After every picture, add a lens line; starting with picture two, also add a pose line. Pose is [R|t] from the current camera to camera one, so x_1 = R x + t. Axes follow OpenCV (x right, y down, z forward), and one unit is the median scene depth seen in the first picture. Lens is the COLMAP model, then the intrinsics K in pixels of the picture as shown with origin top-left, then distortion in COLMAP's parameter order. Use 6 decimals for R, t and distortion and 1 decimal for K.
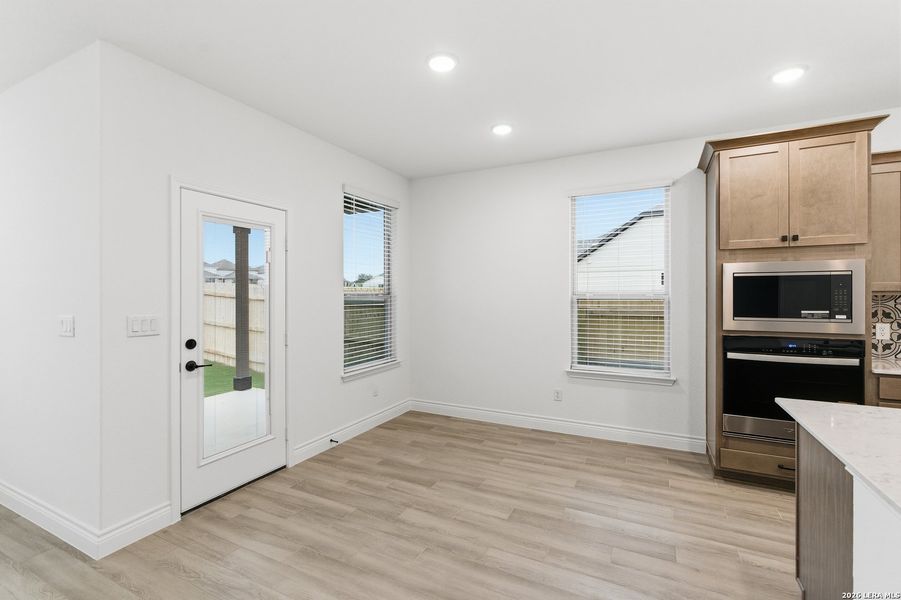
lens RADIAL K [[412.8, 0, 445.0], [0, 412.8, 291.6], [0, 0, 1]] dist [-0.005430, 0.001699]
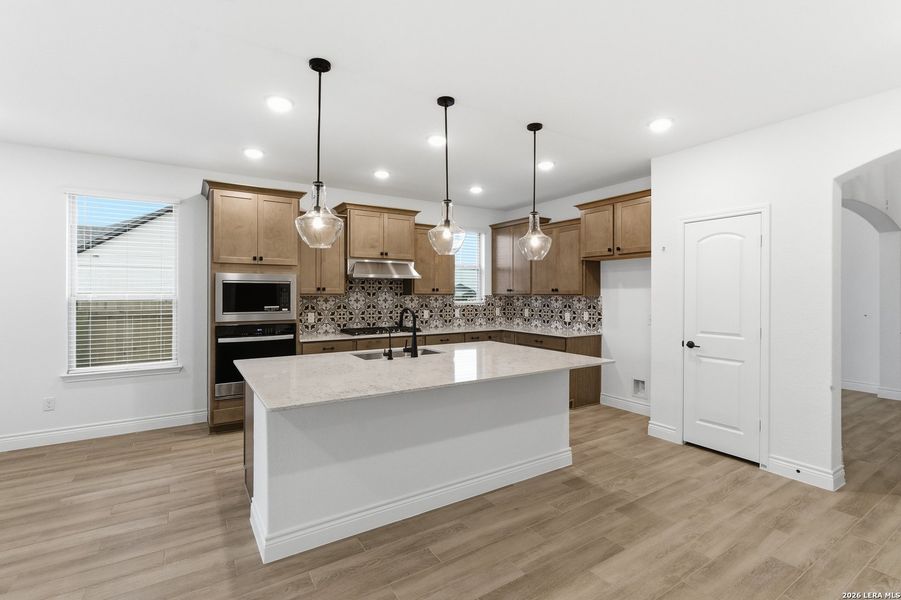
lens RADIAL K [[412.8, 0, 457.3], [0, 412.8, 296.3], [0, 0, 1]] dist [-0.005430, 0.001699]
pose [[0.494845, -0.003395, 0.868975, -0.106810], [-0.007749, 0.999935, 0.008319, -0.009199], [-0.868947, -0.010850, 0.494786, -0.360200]]
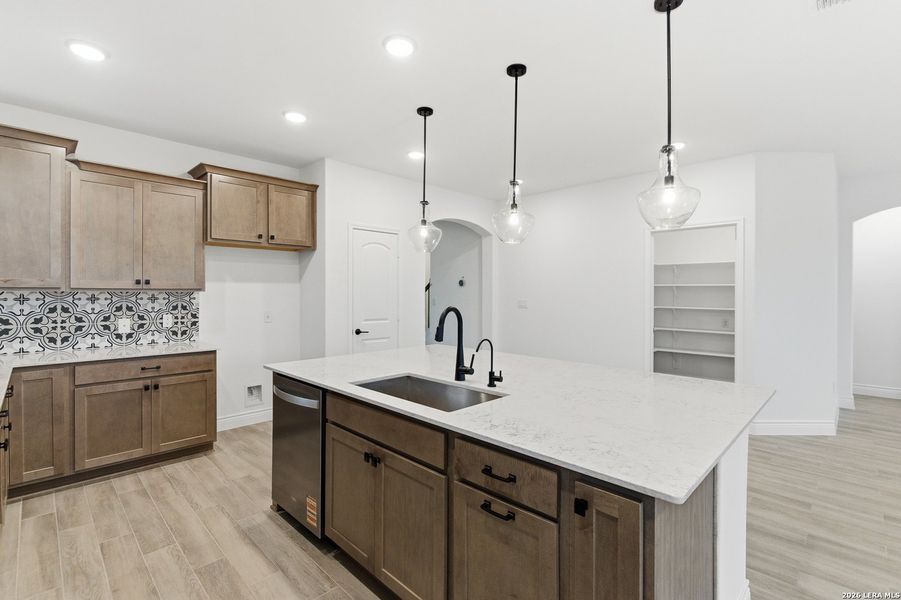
lens RADIAL K [[412.8, 0, 440.0], [0, 412.8, 295.6], [0, 0, 1]] dist [-0.005430, 0.001699]
pose [[-0.948082, -0.002994, 0.318011, 0.593235], [-0.002341, 0.999994, 0.002435, 0.007700], [-0.318017, 0.001565, -0.948084, 1.005130]]
